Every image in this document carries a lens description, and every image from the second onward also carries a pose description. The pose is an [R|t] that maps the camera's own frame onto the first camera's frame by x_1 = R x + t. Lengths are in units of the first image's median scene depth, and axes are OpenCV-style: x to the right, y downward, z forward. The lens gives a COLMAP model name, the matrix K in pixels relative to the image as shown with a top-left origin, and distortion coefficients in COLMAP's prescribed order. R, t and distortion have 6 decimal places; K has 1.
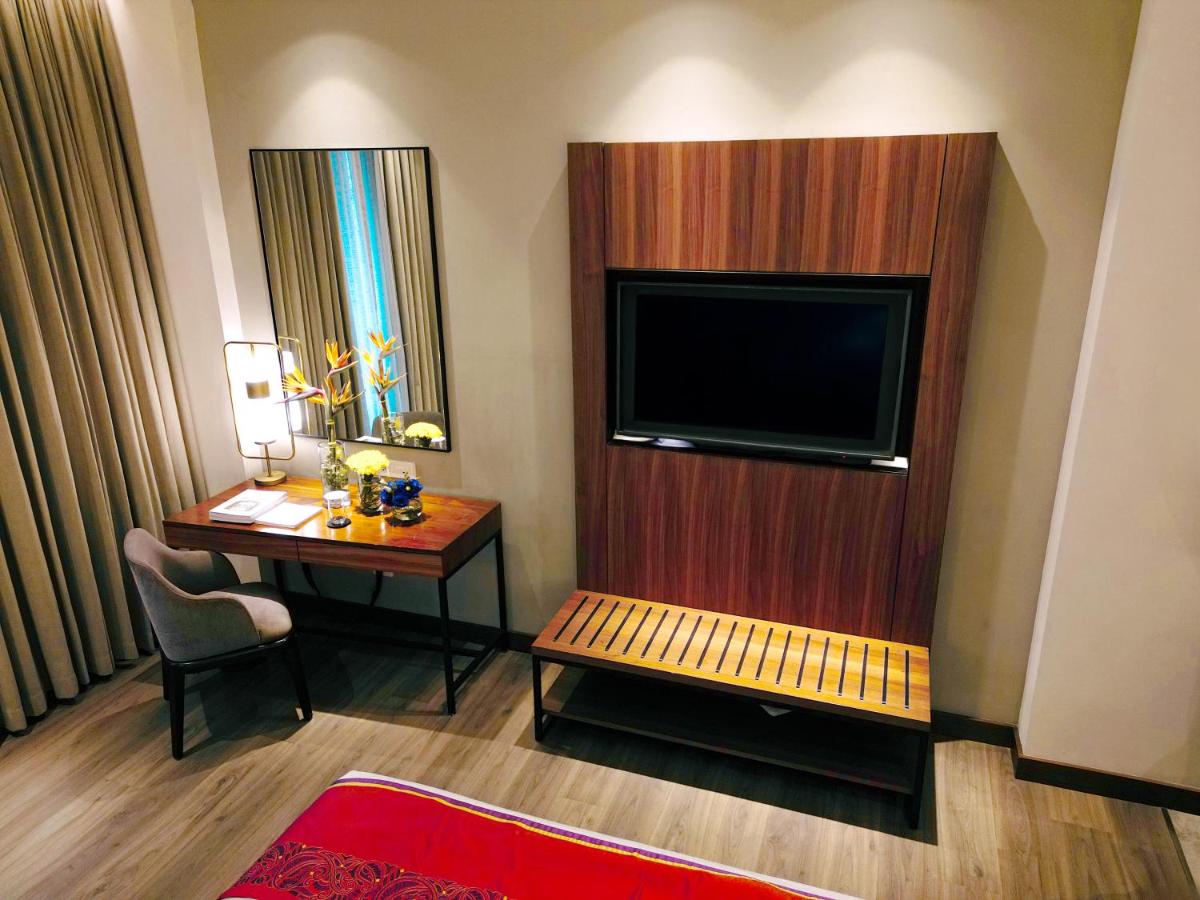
lens RADIAL K [[840.3, 0, 597.5], [0, 840.3, 453.5], [0, 0, 1]] dist [0.091896, -0.090806]
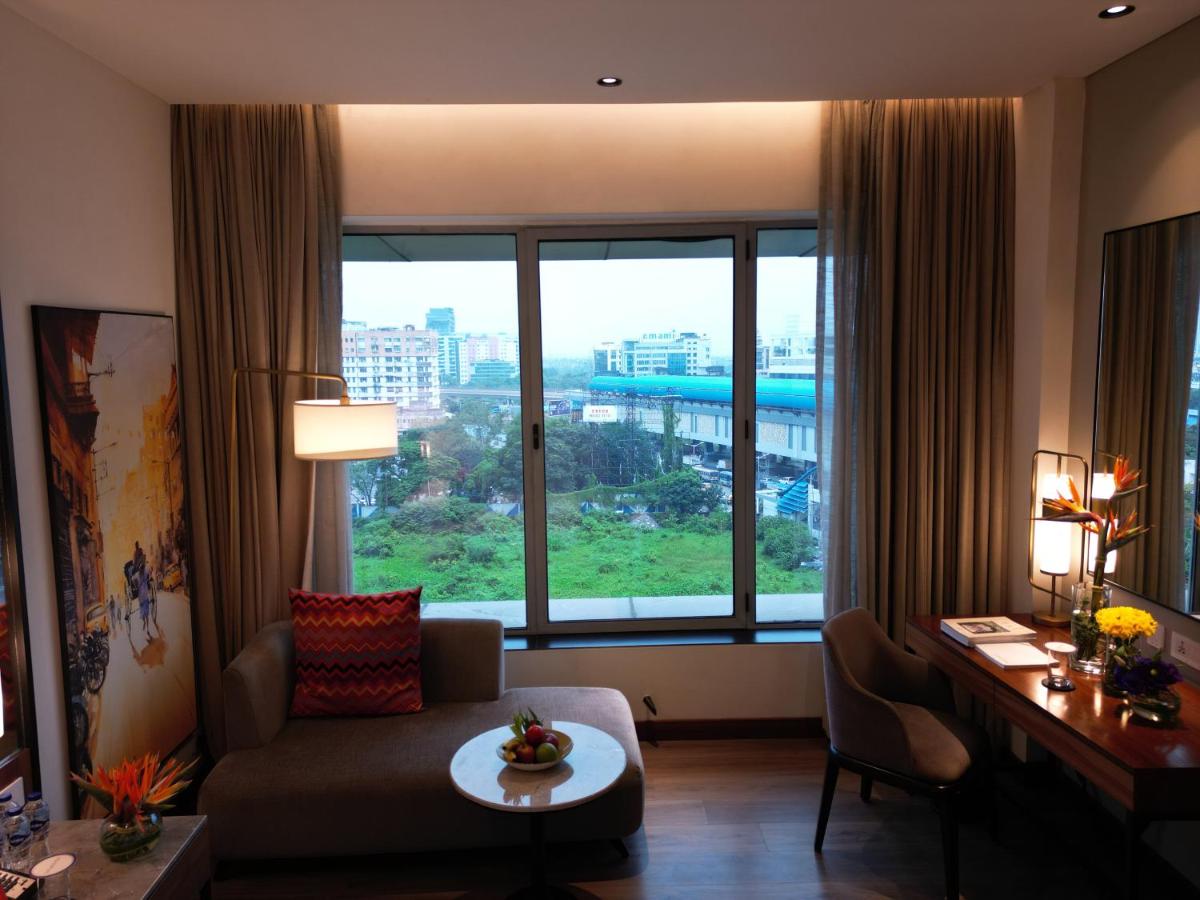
lens RADIAL K [[840.3, 0, 597.5], [0, 840.3, 453.5], [0, 0, 1]] dist [0.091896, -0.090806]
pose [[0.356277, 0.113297, -0.927486, 0.237127], [-0.286544, 0.958042, 0.006958, -0.004082], [0.889359, 0.263287, 0.373793, 0.286615]]
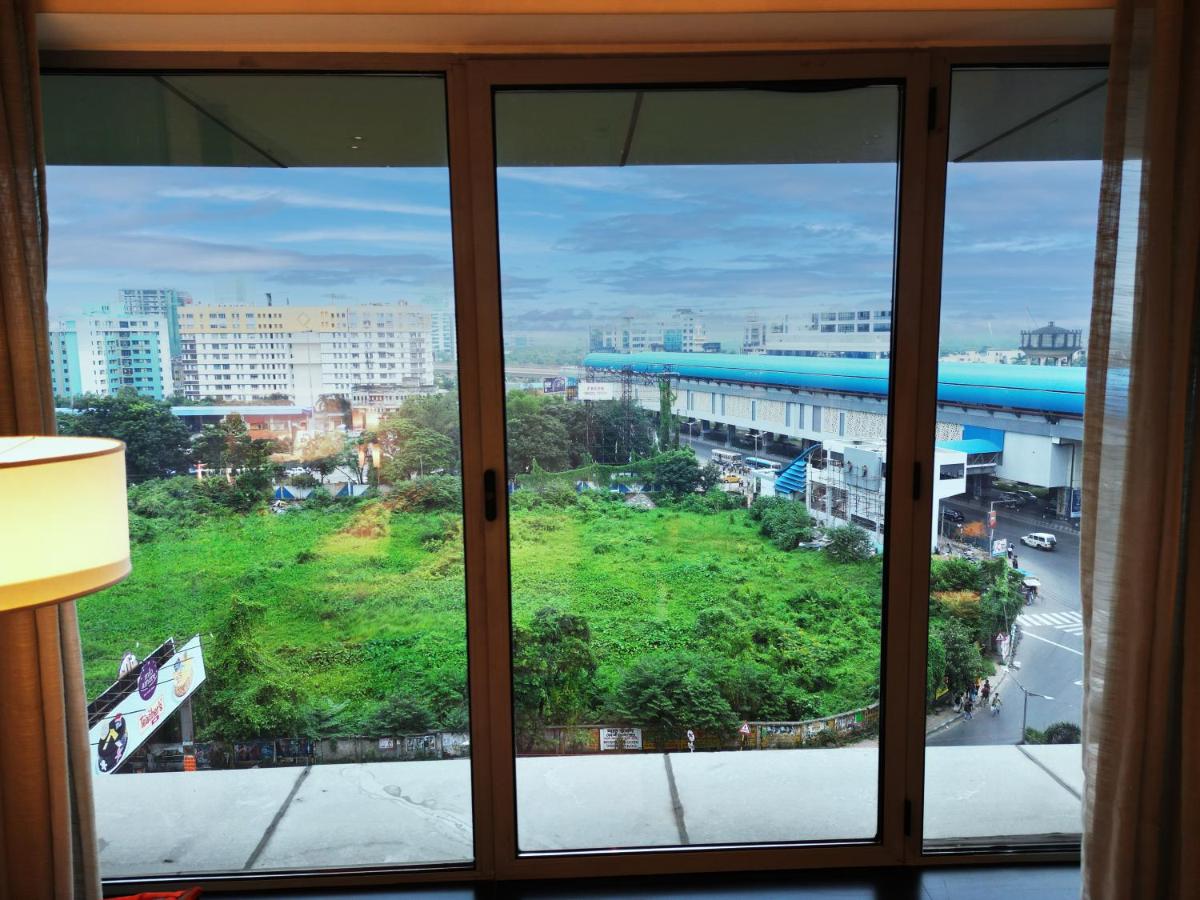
lens RADIAL K [[840.3, 0, 597.5], [0, 840.3, 453.5], [0, 0, 1]] dist [0.091896, -0.090806]
pose [[0.361492, 0.139479, -0.921884, -0.301878], [-0.288401, 0.956985, 0.031701, -0.058014], [0.886650, 0.254413, 0.386168, 0.468064]]
